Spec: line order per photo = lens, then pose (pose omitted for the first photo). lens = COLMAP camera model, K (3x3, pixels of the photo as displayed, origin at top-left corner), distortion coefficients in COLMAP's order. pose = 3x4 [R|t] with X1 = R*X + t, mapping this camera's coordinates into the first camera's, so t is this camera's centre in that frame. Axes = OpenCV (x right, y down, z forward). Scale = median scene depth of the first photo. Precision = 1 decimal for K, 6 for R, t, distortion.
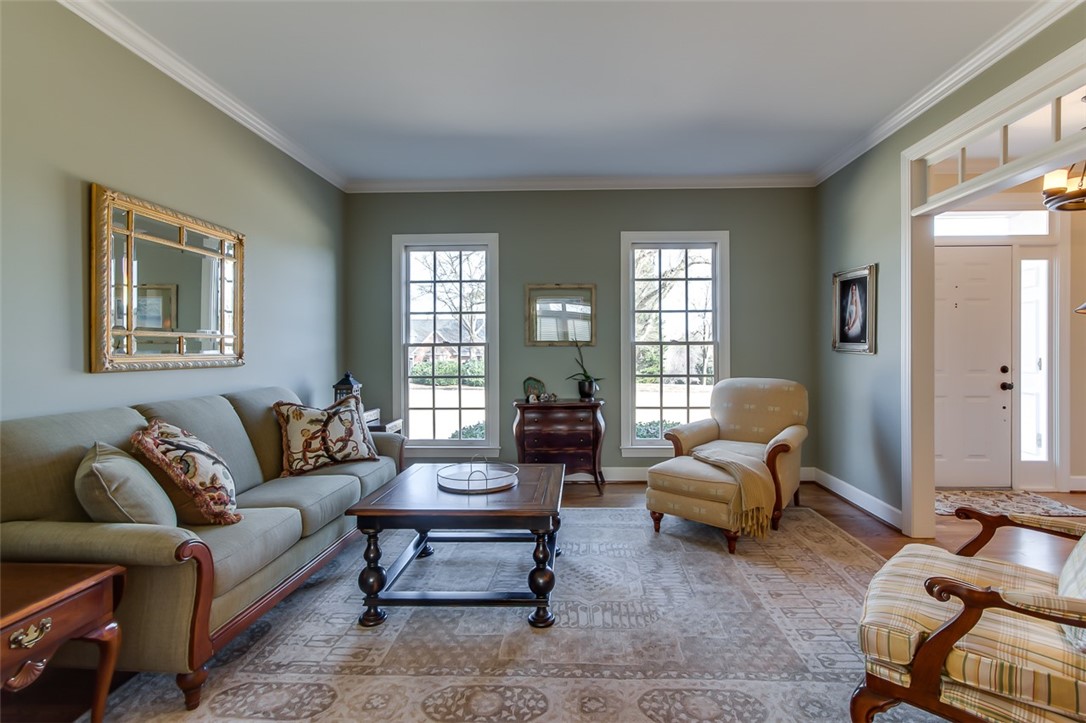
lens RADIAL K [[501.7, 0, 548.1], [0, 501.7, 352.2], [0, 0, 1]] dist [-0.003964, -0.000507]
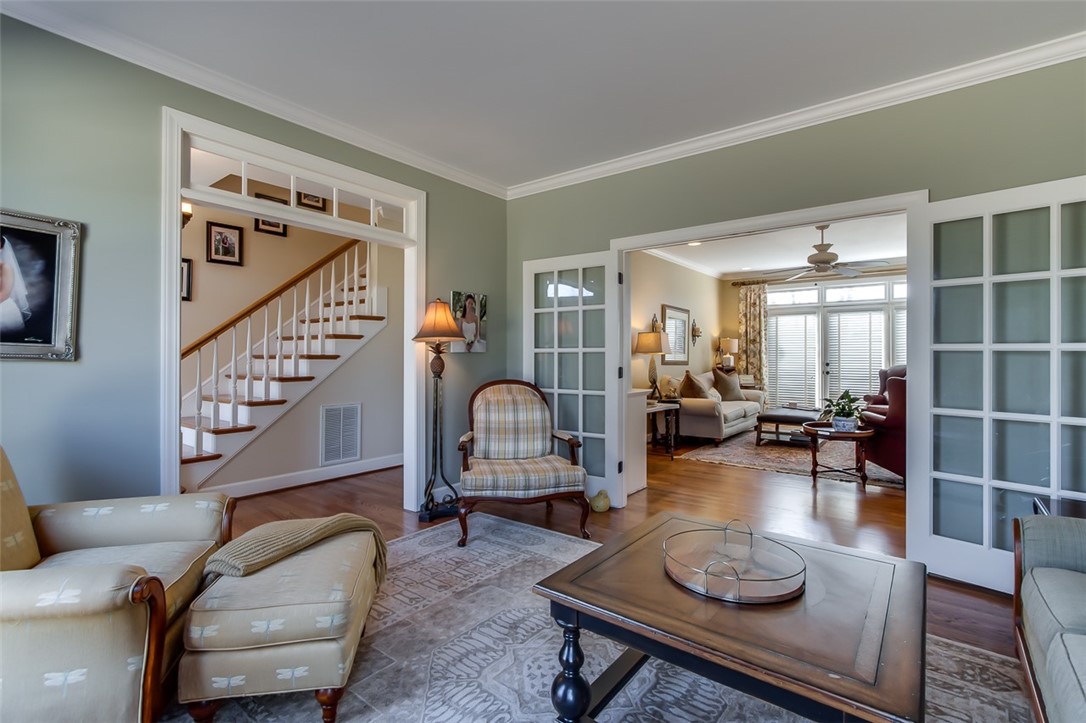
lens RADIAL K [[501.7, 0, 548.1], [0, 501.7, 352.2], [0, 0, 1]] dist [-0.003964, -0.000507]
pose [[-0.831364, 0.005430, 0.555702, -0.259799], [0.003207, 0.999982, -0.004974, -0.003655], [-0.555719, -0.002352, -0.831367, 1.440273]]
